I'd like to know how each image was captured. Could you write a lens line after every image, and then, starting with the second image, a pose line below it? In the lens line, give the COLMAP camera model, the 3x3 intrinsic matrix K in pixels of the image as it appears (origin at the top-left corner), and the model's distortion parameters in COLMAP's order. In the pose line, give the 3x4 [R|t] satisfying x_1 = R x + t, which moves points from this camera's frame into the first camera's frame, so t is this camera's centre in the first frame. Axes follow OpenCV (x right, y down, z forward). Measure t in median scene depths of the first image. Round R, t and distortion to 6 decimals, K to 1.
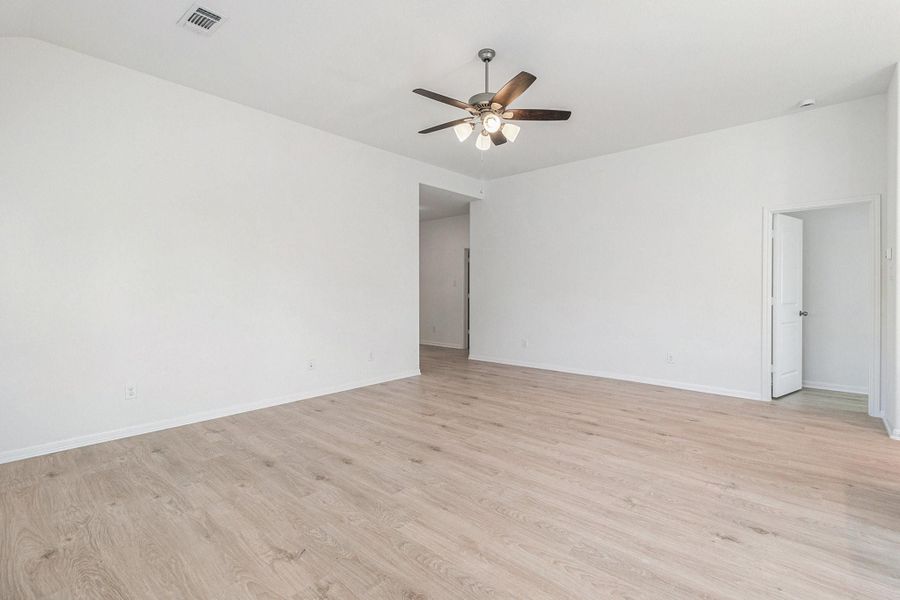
lens RADIAL K [[413.6, 0, 456.4], [0, 413.6, 289.2], [0, 0, 1]] dist [0.002369, 0.000816]
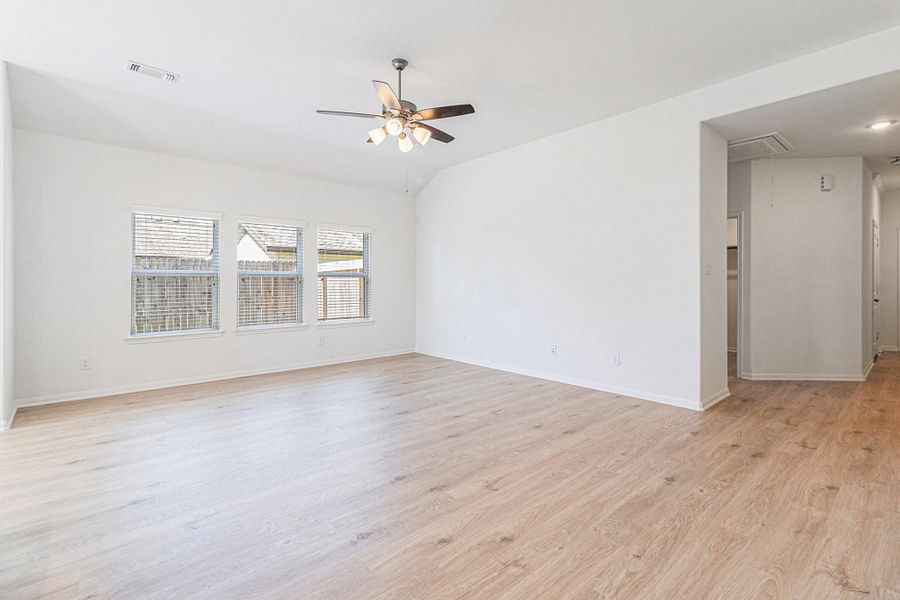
lens RADIAL K [[432.0, 0, 453.4], [0, 432.0, 283.4], [0, 0, 1]] dist [0.002631, -0.000312]
pose [[-0.122196, 0.004236, -0.992497, 1.148477], [-0.007201, 0.999961, 0.005155, 0.008052], [0.992480, 0.007777, -0.122160, 1.287070]]
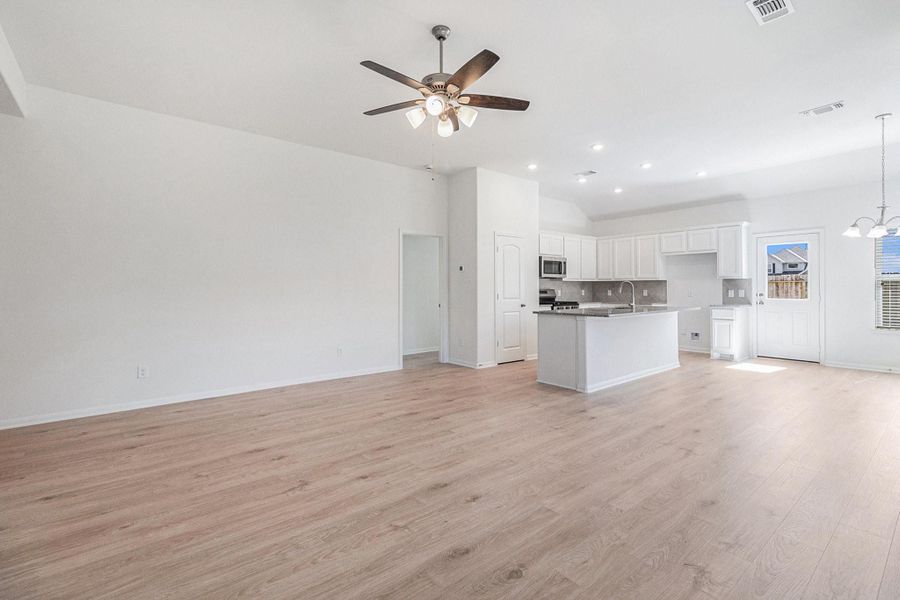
lens RADIAL K [[423.9, 0, 468.4], [0, 423.9, 286.7], [0, 0, 1]] dist [0.000379, 0.000023]
pose [[0.134513, 0.002945, 0.990907, -0.842852], [0.007007, 0.999968, -0.003923, 0.008497], [-0.990887, 0.007471, 0.134488, 0.830931]]
